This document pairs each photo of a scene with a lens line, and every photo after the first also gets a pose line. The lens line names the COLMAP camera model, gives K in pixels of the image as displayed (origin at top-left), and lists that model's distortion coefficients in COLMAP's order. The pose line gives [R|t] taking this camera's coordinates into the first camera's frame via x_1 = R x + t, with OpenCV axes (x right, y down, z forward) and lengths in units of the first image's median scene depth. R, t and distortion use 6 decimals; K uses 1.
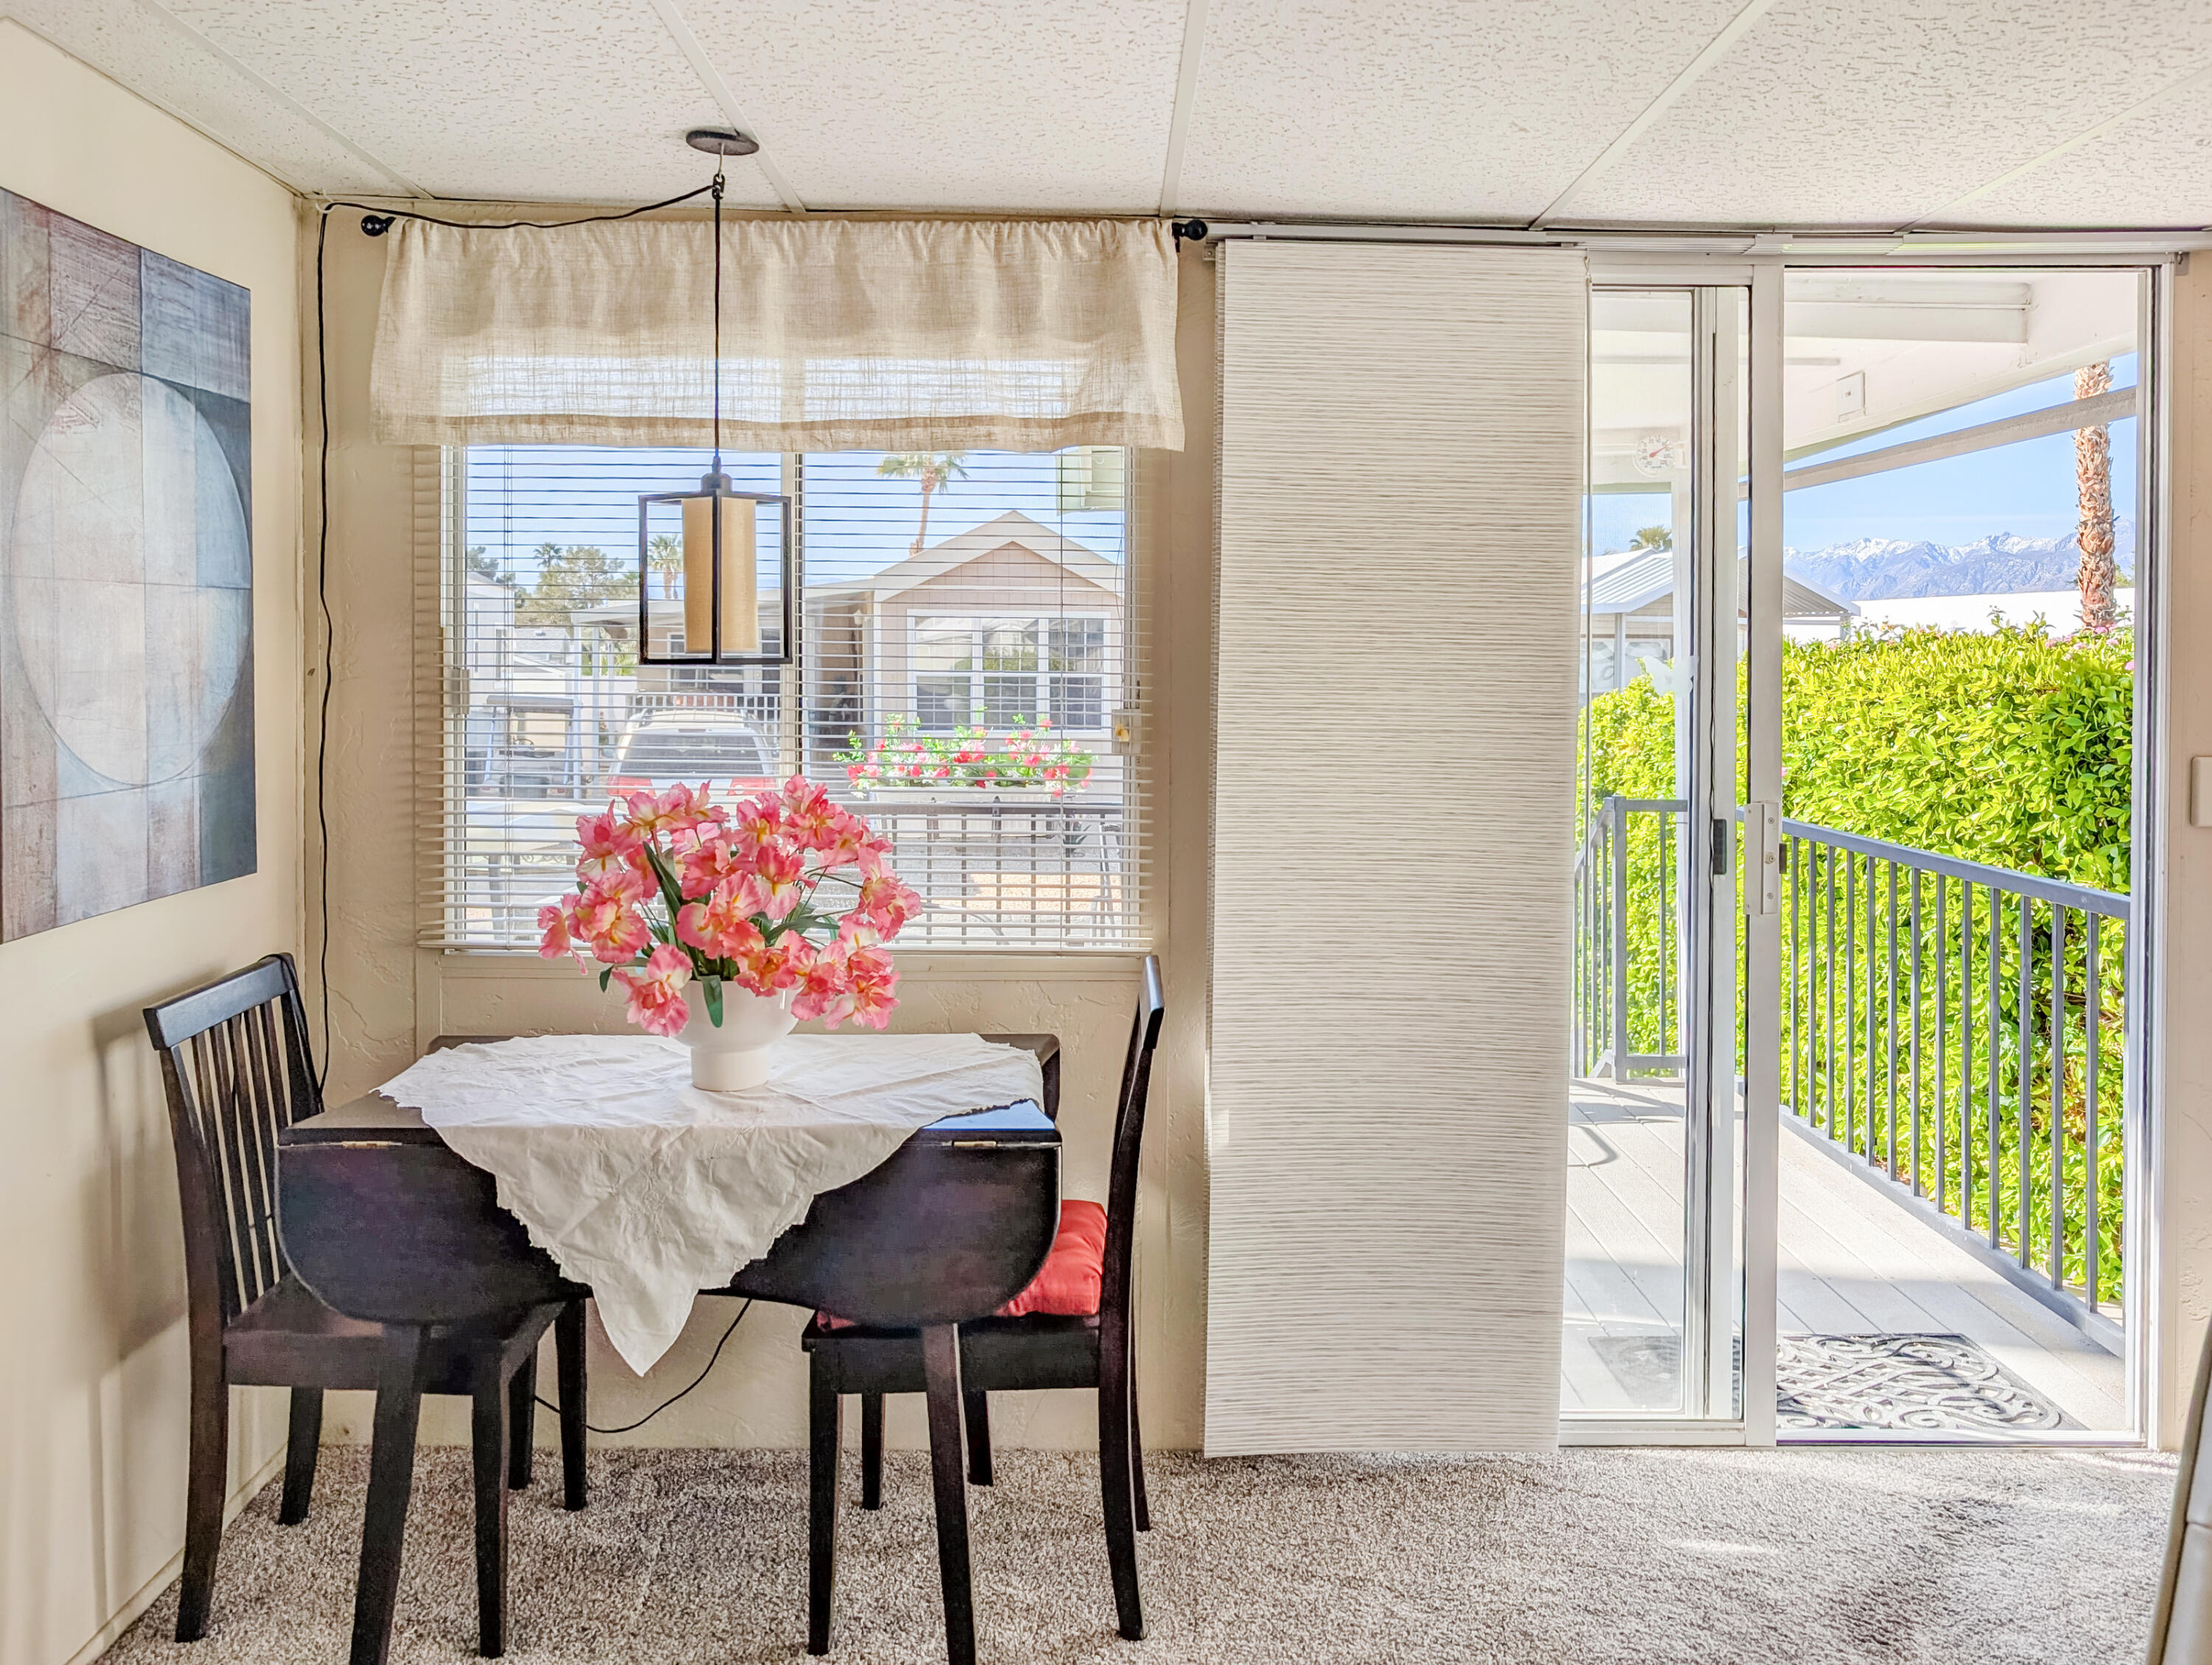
lens RADIAL K [[1852.2, 0, 1160.1], [0, 1852.2, 659.0], [0, 0, 1]] dist [-0.102828, 0.289335]
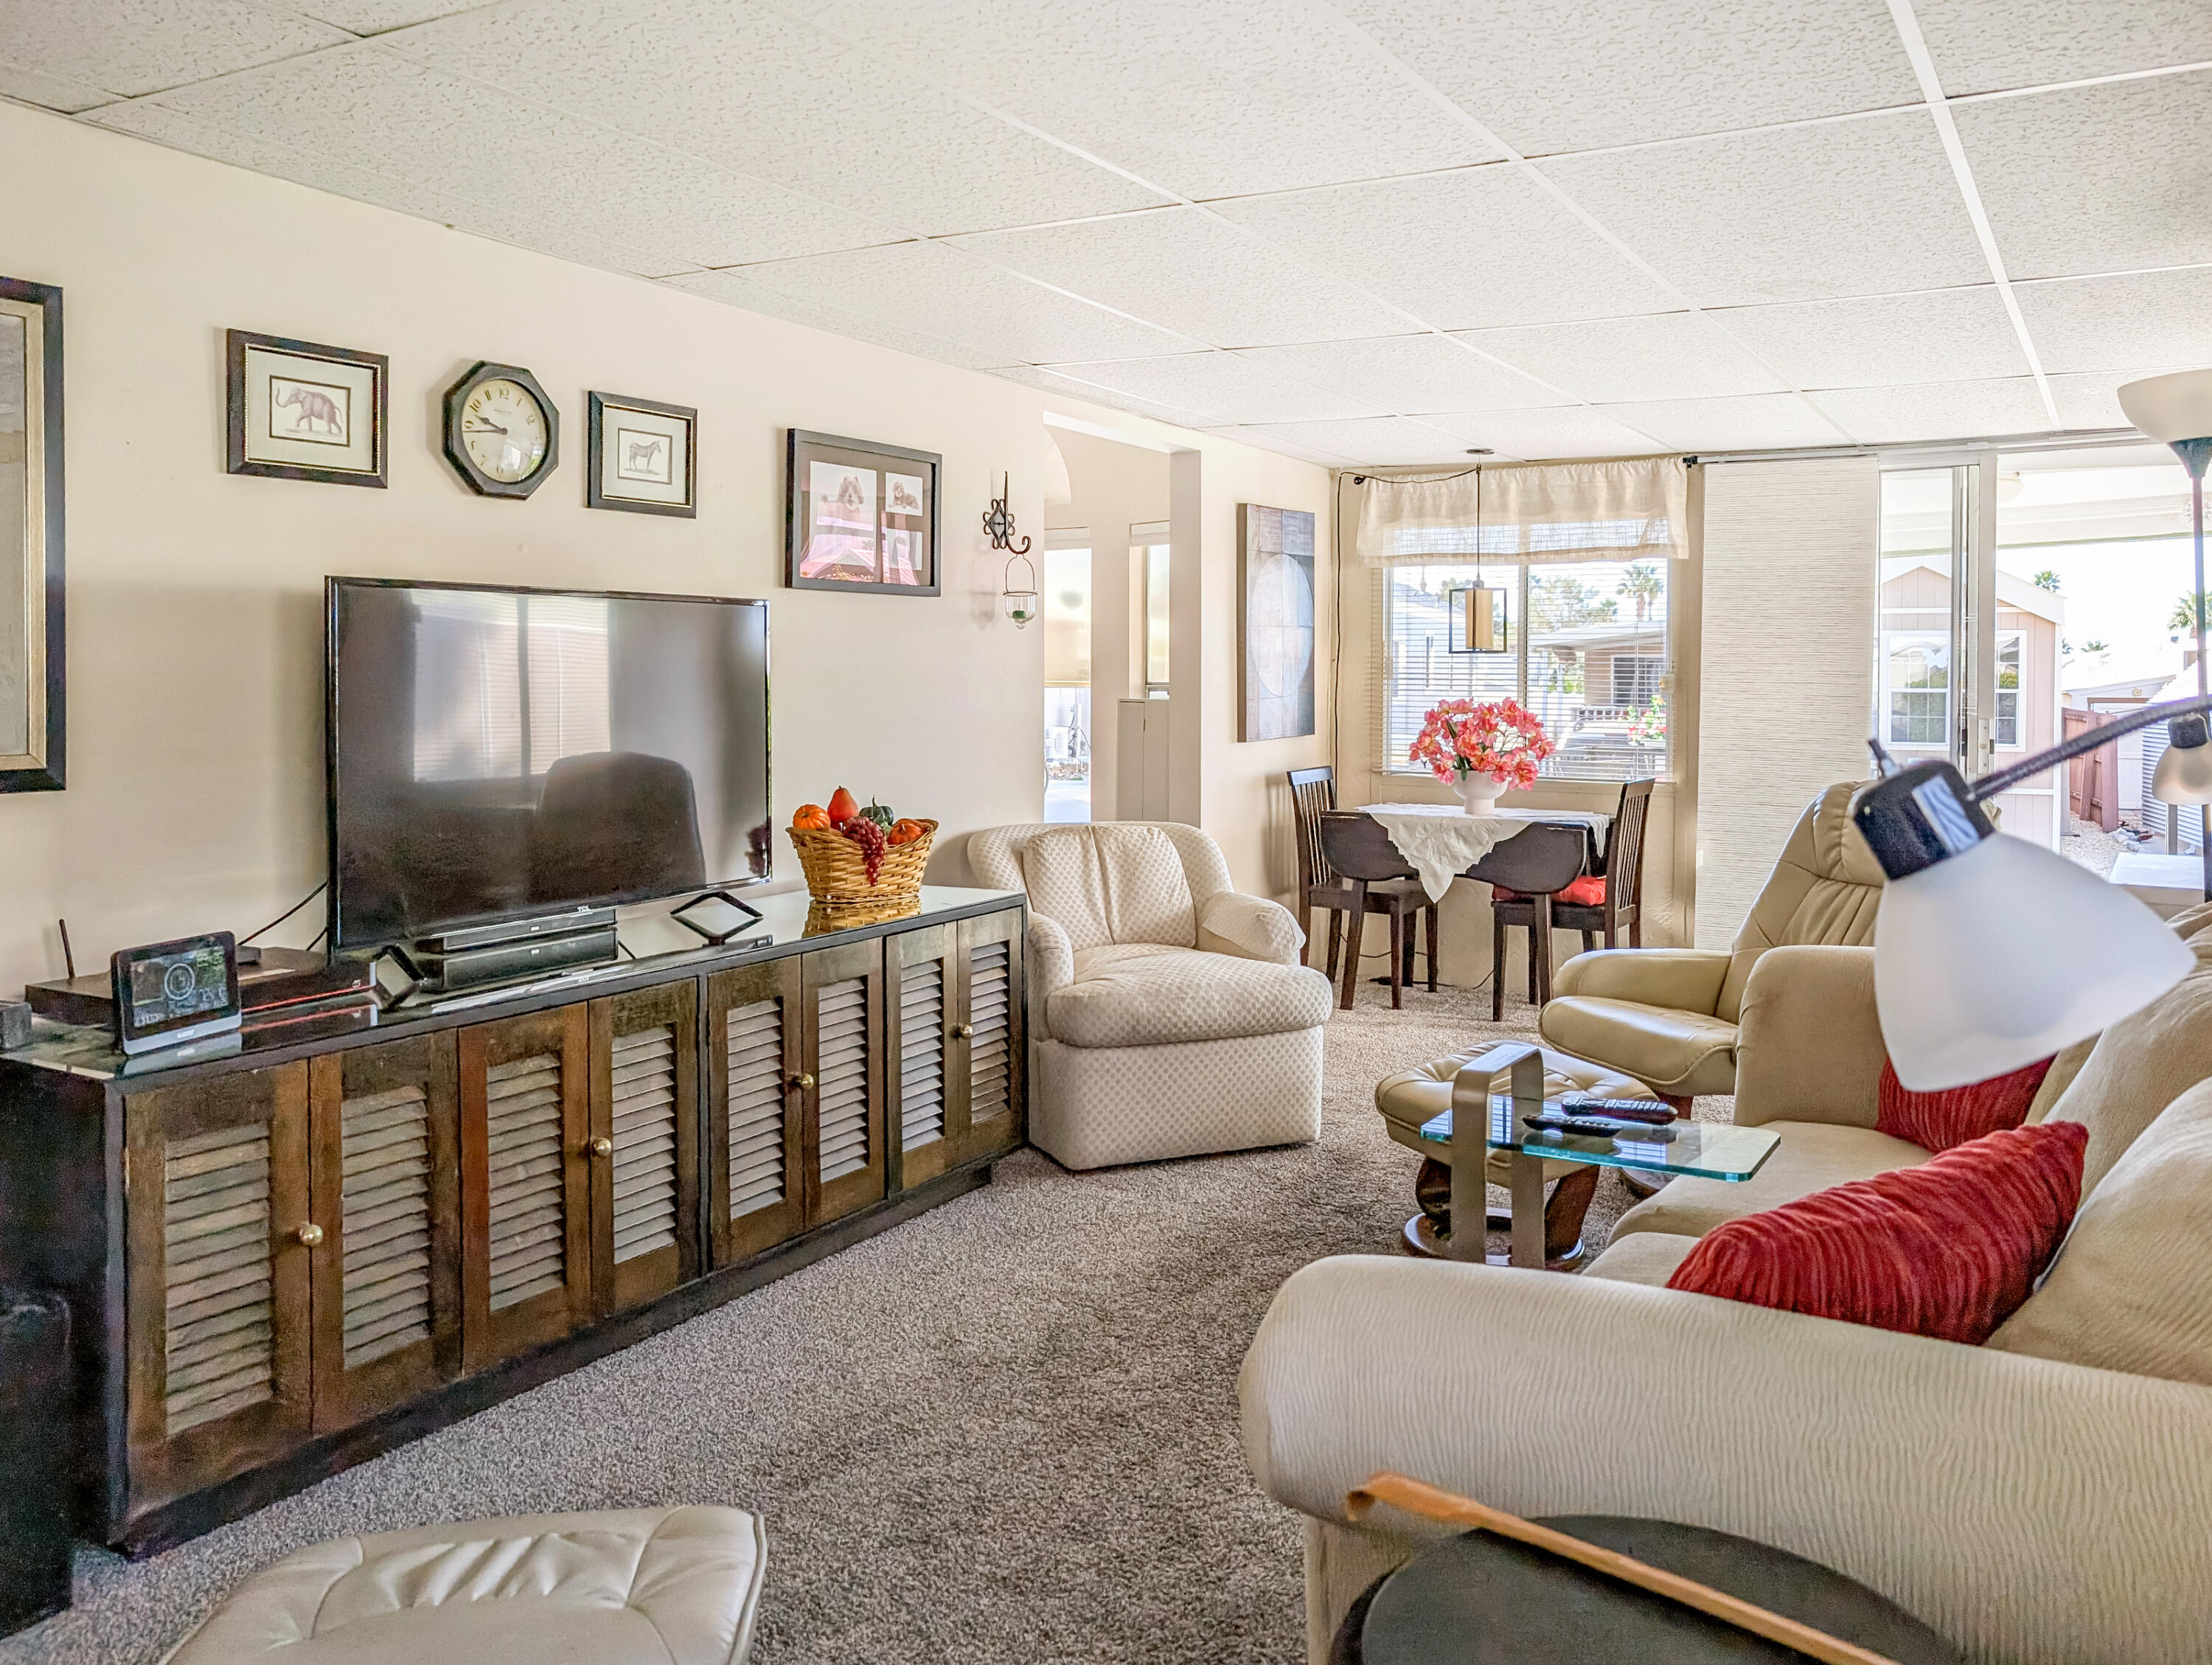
lens RADIAL K [[1744.0, 0, 1106.0], [0, 1744.0, 832.5], [0, 0, 1]] dist [-0.045346, 0.052247]
pose [[0.838942, 0.044069, -0.542433, 0.587984], [0.003273, 0.996289, 0.086005, 0.036811], [0.544211, -0.073929, 0.835685, -1.200147]]
